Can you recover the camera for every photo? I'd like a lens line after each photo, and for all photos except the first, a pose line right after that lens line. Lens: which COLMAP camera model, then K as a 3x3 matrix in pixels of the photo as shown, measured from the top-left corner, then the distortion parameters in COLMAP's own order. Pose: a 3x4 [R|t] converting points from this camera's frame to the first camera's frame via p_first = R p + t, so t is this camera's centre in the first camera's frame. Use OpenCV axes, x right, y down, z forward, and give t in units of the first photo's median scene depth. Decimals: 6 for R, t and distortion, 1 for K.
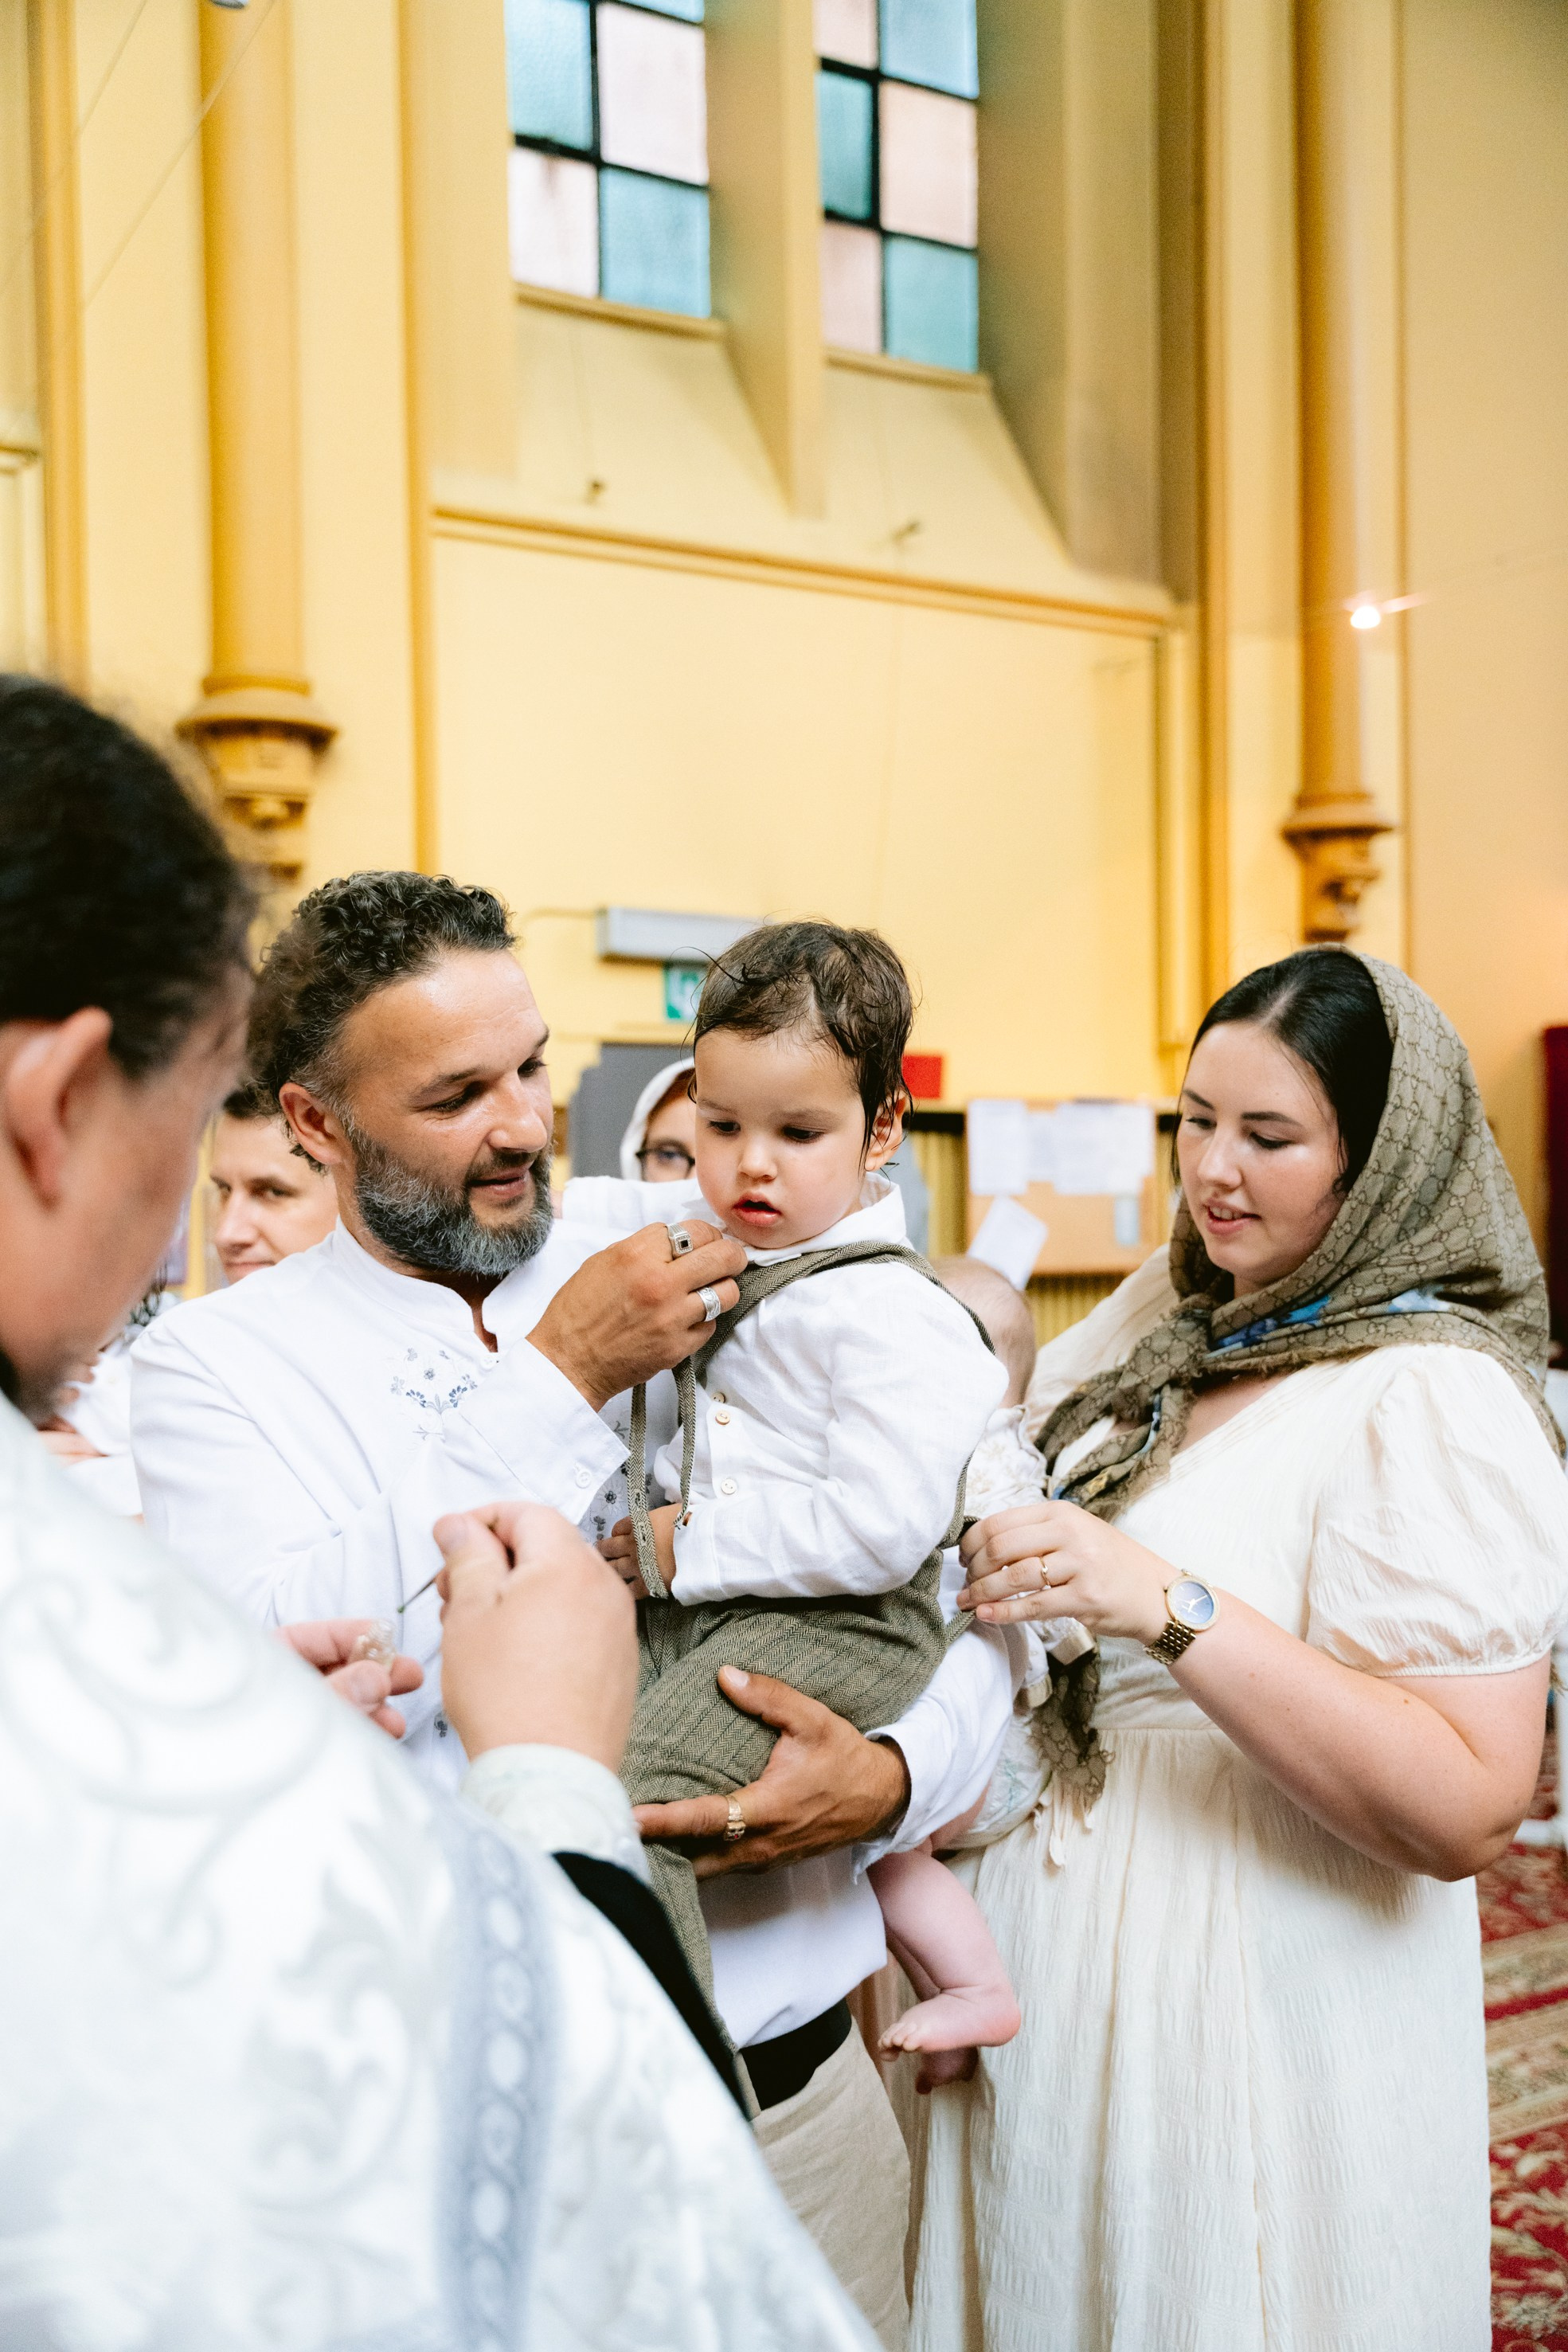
lens RADIAL K [[2230.7, 0, 745.0], [0, 2230.7, 1138.5], [0, 0, 1]] dist [0.039394, 0.000000]
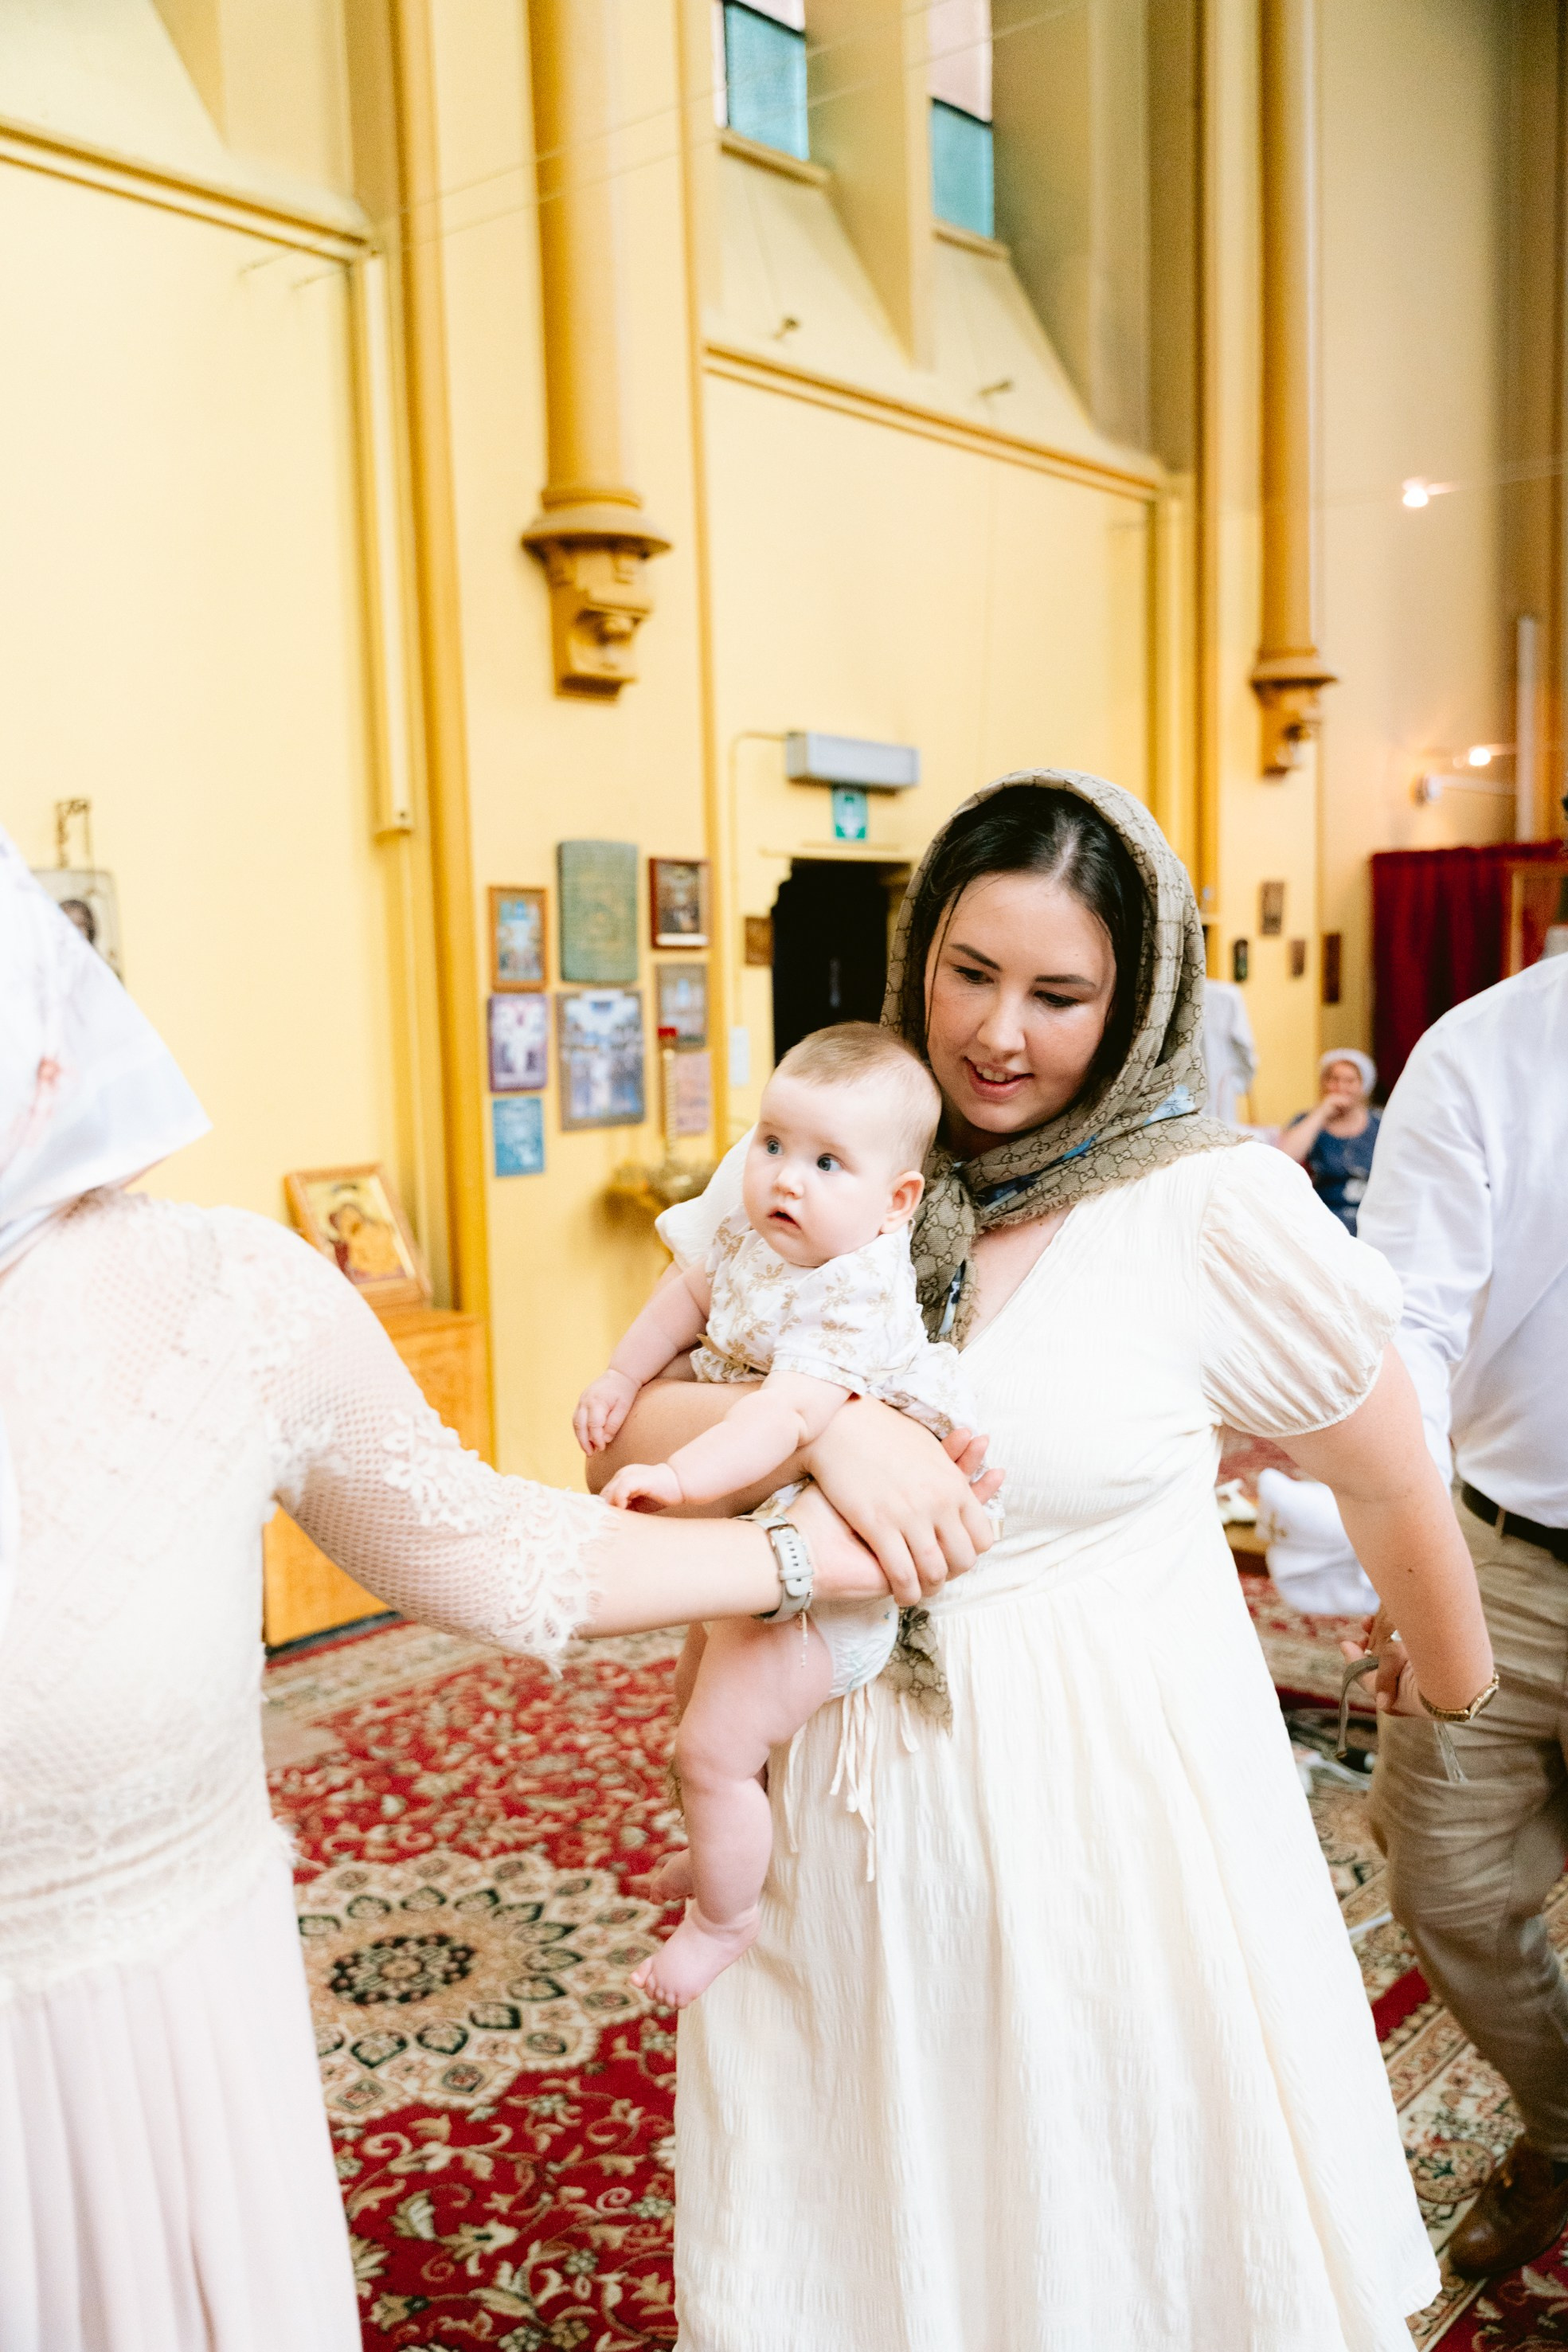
lens RADIAL K [[2023.2, 0, 763.1], [0, 2023.2, 1152.0], [0, 0, 1]] dist [0.022891, -0.003686]
pose [[0.949768, -0.038988, 0.310518, -0.338298], [0.009320, 0.995293, 0.096459, 0.002849], [-0.312817, -0.088719, 0.945661, 0.061052]]
